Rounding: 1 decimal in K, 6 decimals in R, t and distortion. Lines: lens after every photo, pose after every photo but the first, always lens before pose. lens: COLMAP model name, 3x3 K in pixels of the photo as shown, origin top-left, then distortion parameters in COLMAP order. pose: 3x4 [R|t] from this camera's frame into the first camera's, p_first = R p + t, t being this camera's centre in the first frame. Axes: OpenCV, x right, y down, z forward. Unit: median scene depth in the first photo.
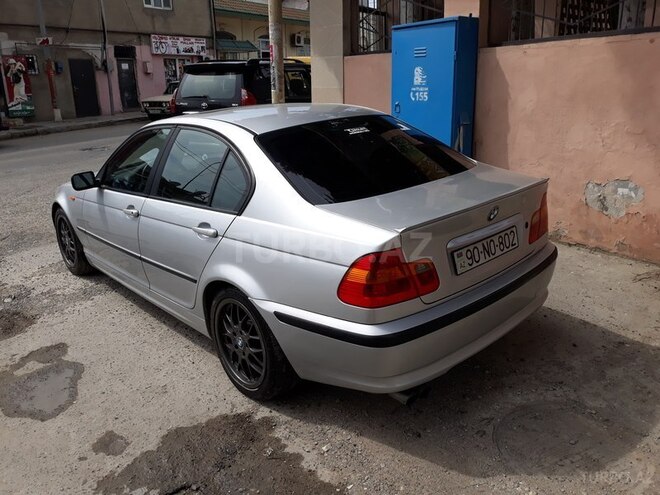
lens RADIAL K [[547.6, 0, 326.2], [0, 547.6, 250.1], [0, 0, 1]] dist [0.000593, 0.002202]
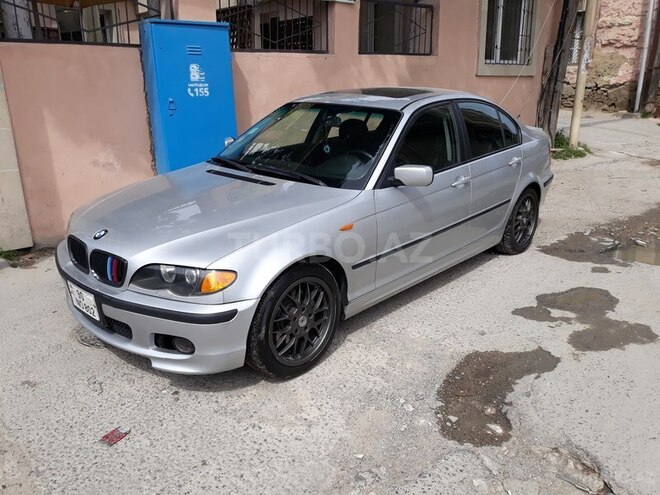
lens RADIAL K [[547.6, 0, 329.6], [0, 547.6, 245.5], [0, 0, 1]] dist [0.000593, 0.002202]
pose [[-0.119692, -0.259840, 0.958205, -0.958684], [0.302414, 0.909737, 0.284472, -0.239123], [-0.945632, 0.323824, -0.030309, 0.901752]]
